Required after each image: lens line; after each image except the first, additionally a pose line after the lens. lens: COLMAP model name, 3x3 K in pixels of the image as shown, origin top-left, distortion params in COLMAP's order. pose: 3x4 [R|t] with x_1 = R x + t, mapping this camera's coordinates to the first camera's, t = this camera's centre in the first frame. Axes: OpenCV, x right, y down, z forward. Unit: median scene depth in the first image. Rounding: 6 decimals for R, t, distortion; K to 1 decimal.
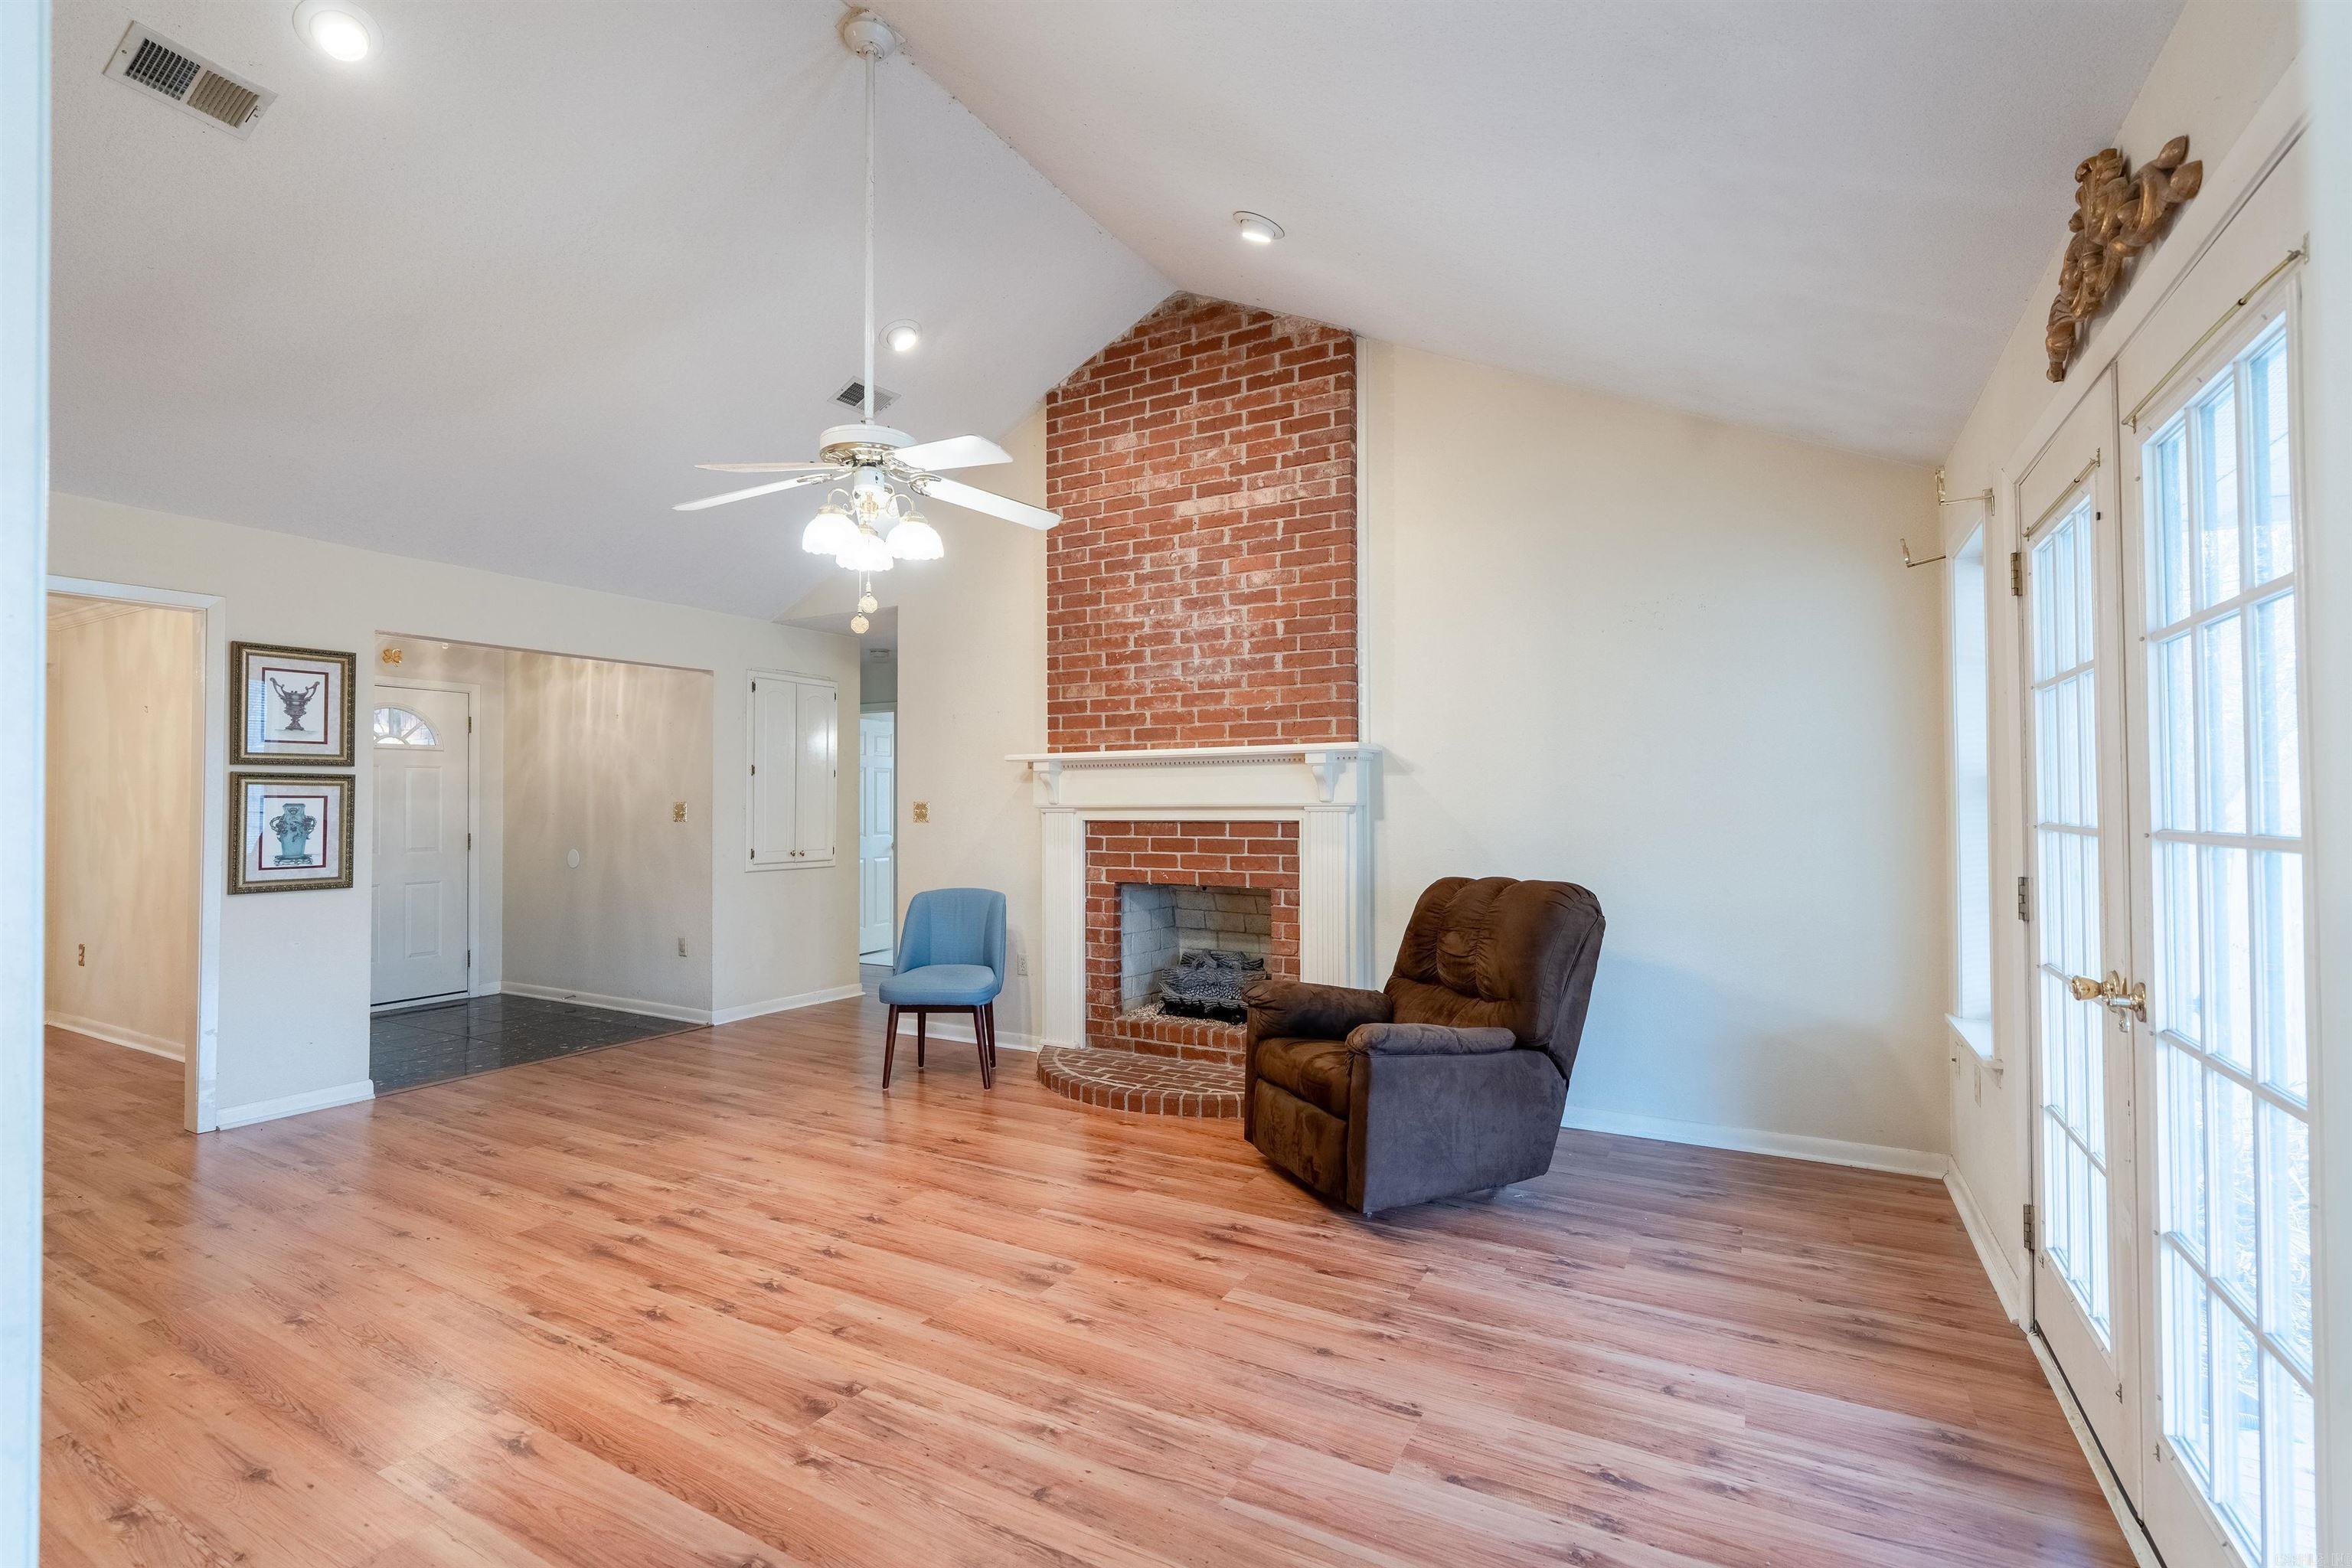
lens RADIAL K [[1051.3, 0, 1171.9], [0, 1051.3, 785.4], [0, 0, 1]] dist [-0.007444, 0.003071]
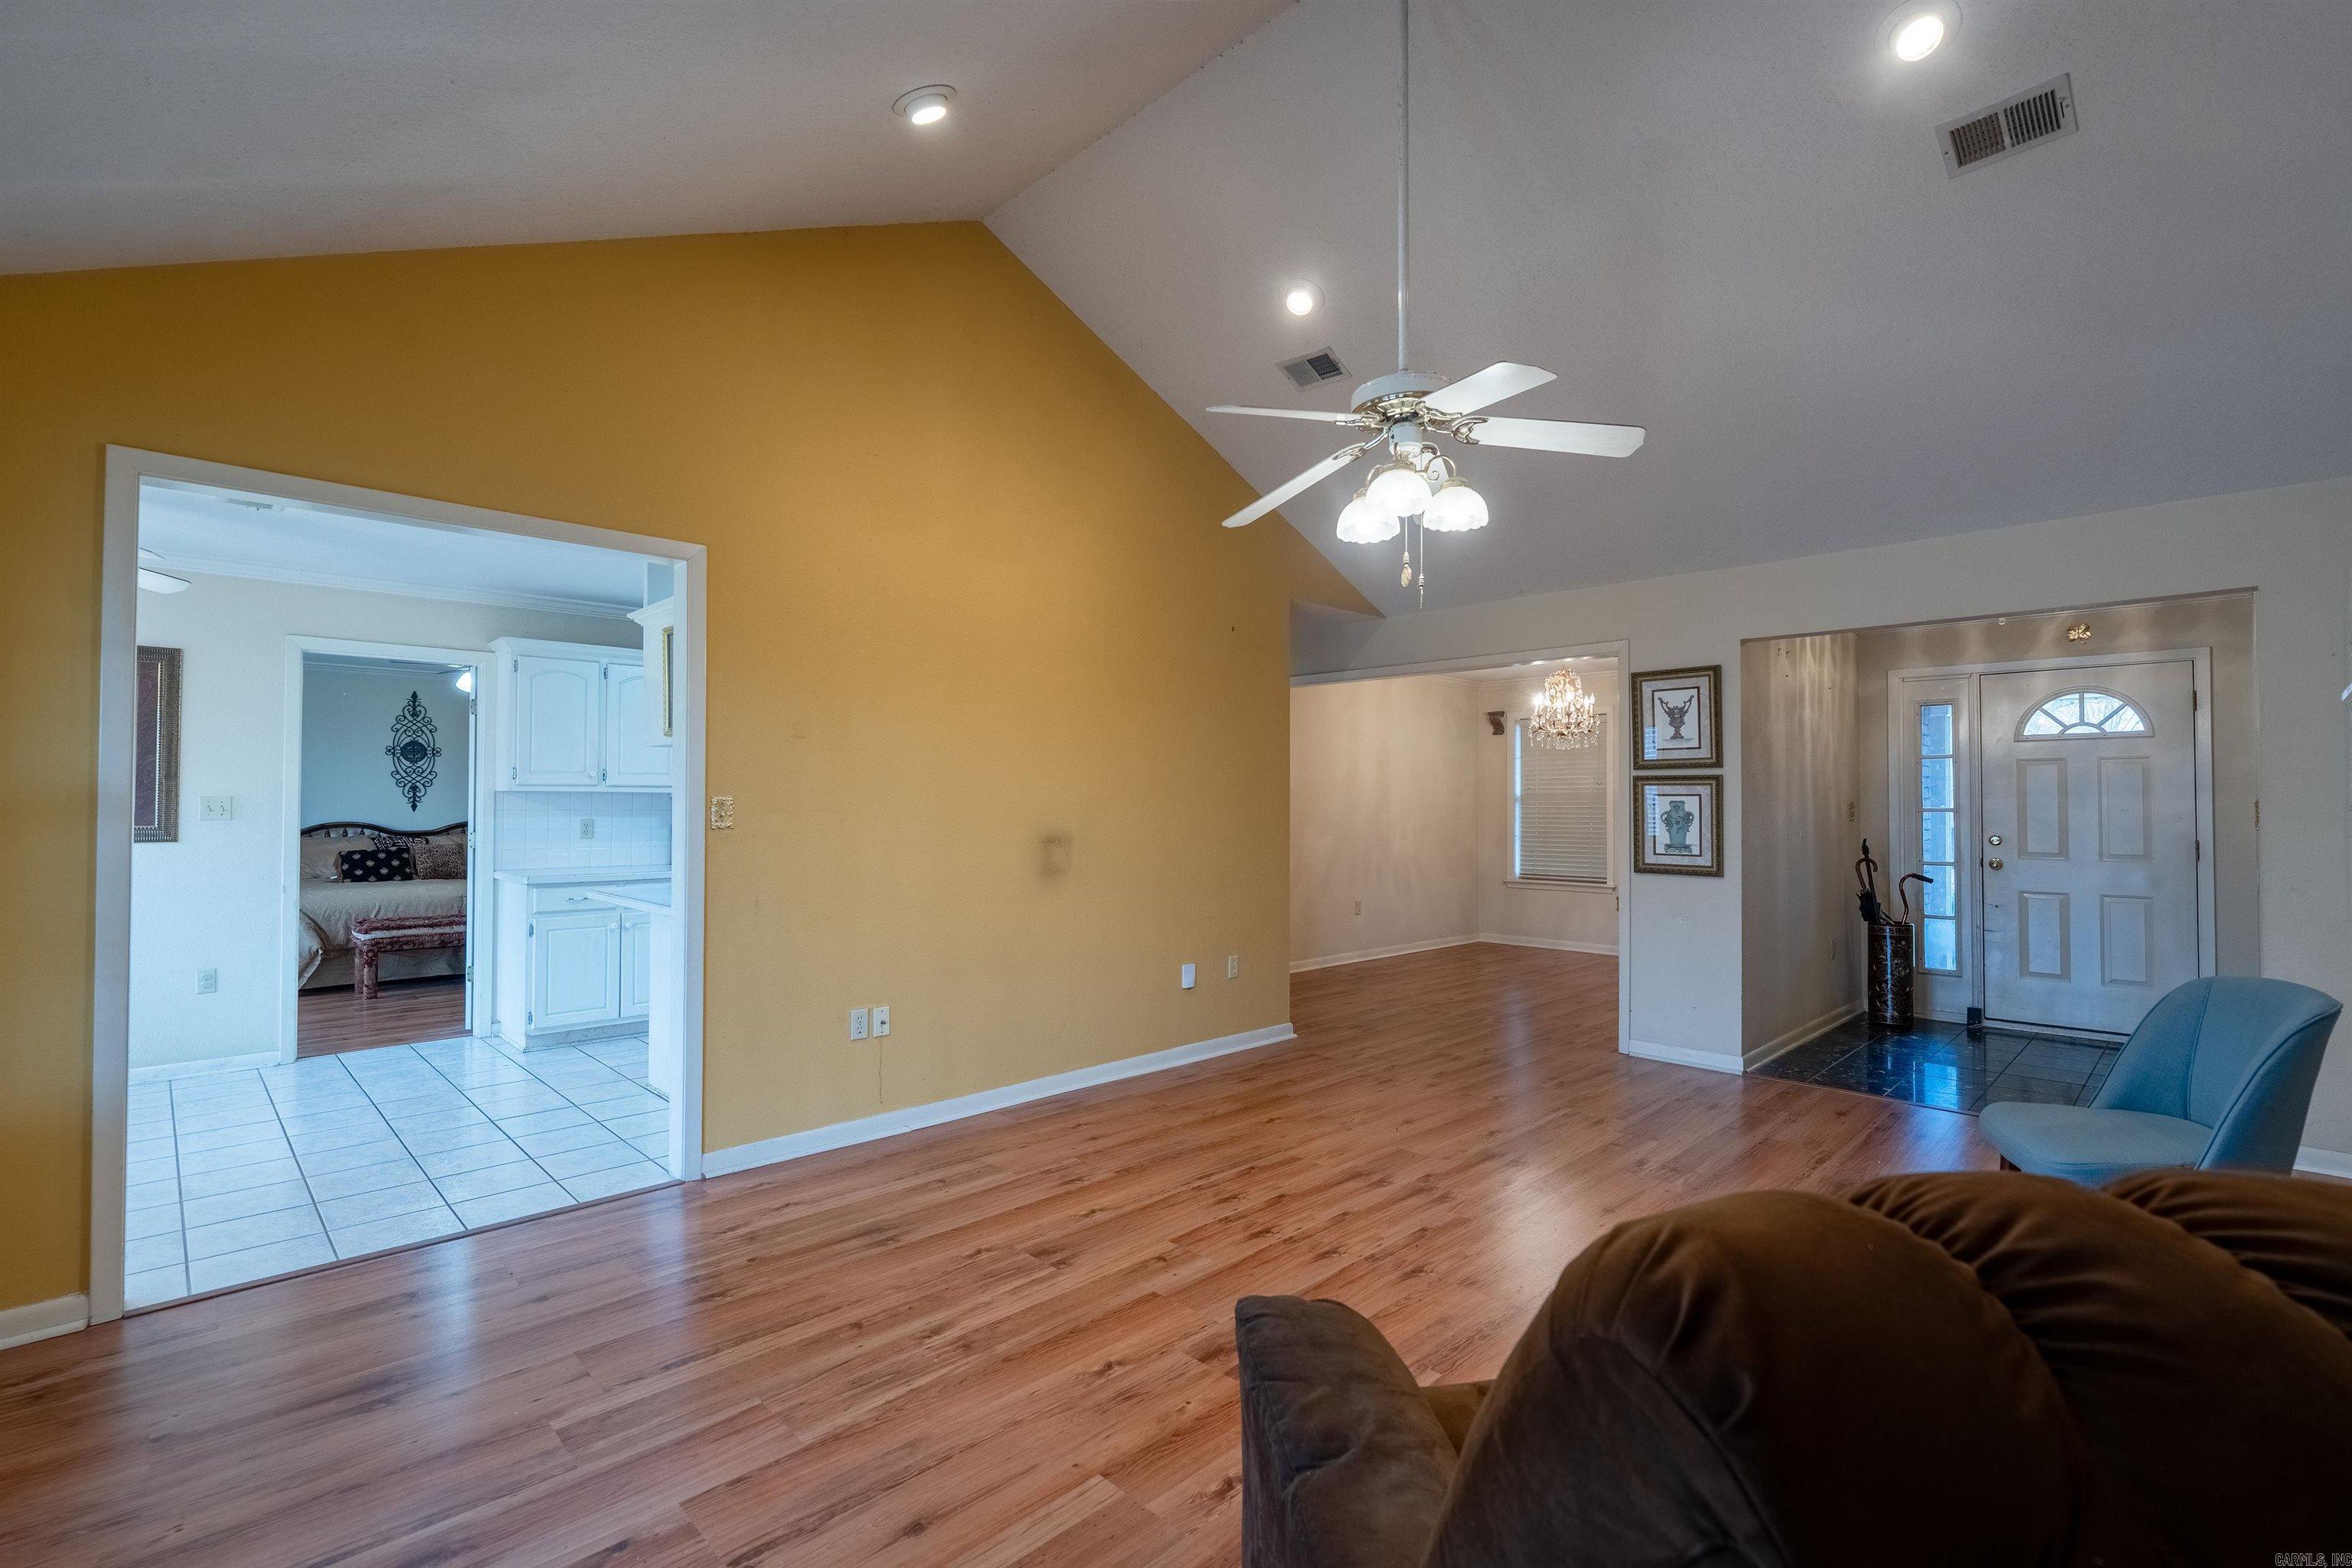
lens RADIAL K [[1051.3, 0, 1176.4], [0, 1051.3, 786.7], [0, 0, 1]] dist [-0.007444, 0.003071]
pose [[-0.274884, -0.012642, -0.961394, 0.434445], [0.015370, 0.999728, -0.017541, 0.012496], [0.961355, -0.019598, -0.274615, 0.737466]]
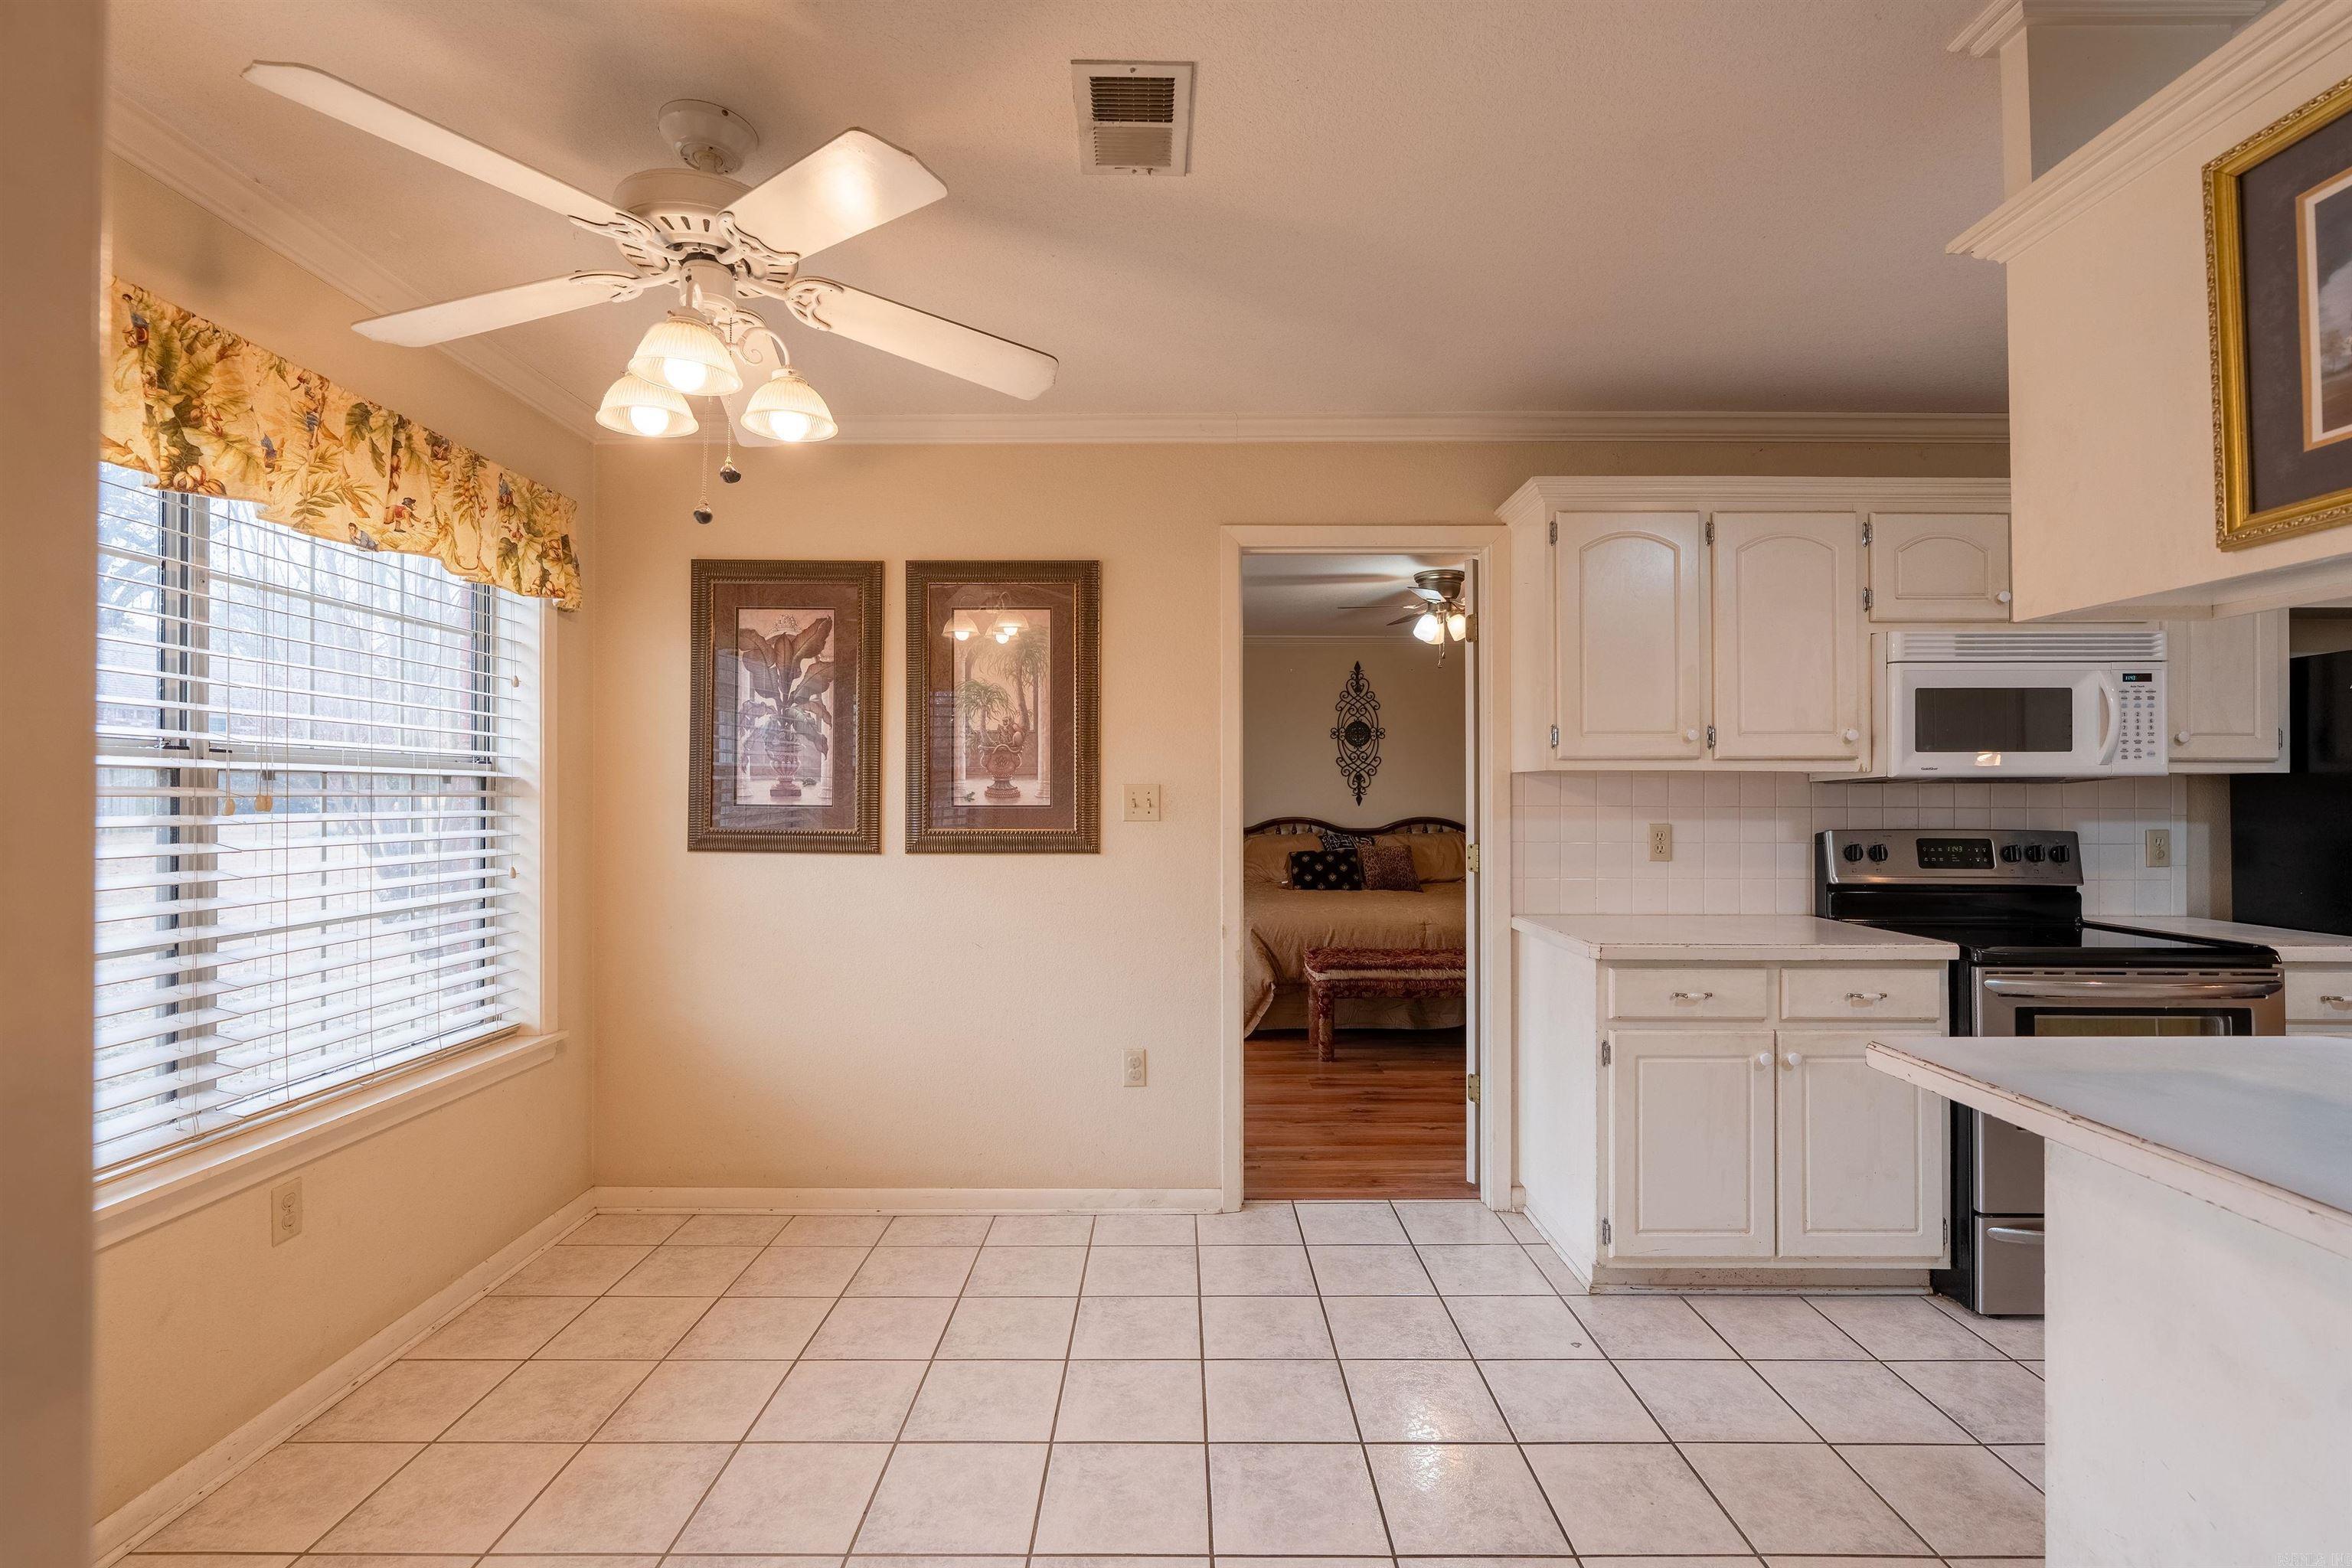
lens RADIAL K [[1051.3, 0, 1169.5], [0, 1051.3, 778.1], [0, 0, 1]] dist [-0.007444, 0.003071]
pose [[-0.873859, -0.003639, -0.486166, 0.005831], [0.012228, 0.999491, -0.029460, 0.004950], [0.486025, -0.031689, -0.873370, 0.128999]]
